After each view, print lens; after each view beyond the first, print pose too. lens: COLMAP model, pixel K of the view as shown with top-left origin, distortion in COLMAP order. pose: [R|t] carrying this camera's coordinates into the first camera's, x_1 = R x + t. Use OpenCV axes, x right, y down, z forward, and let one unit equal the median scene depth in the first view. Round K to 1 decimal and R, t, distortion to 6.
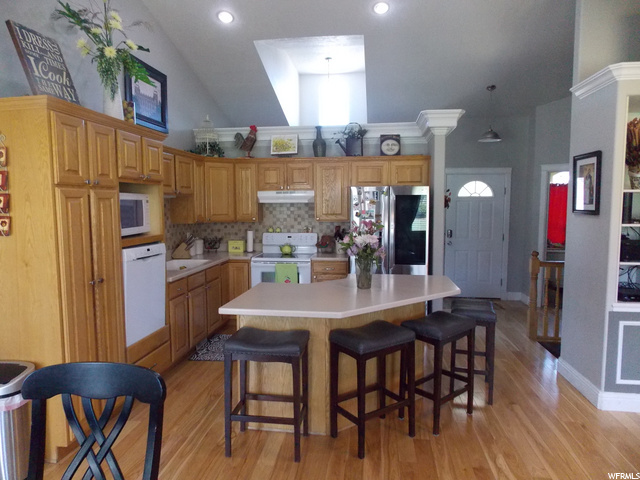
lens RADIAL K [[423.2, 0, 320.0], [0, 423.2, 240.0], [0, 0, 1]] dist [0.000110, -0.001049]
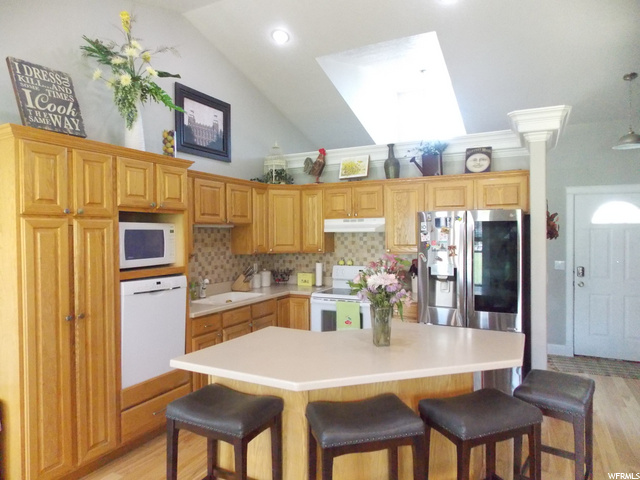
lens RADIAL K [[423.2, 0, 320.0], [0, 423.2, 240.0], [0, 0, 1]] dist [0.000110, -0.001049]
pose [[0.940878, 0.001527, -0.338742, 0.175044], [-0.024967, 0.997583, -0.064851, -0.014192], [0.337824, 0.069474, 0.938642, 0.170277]]
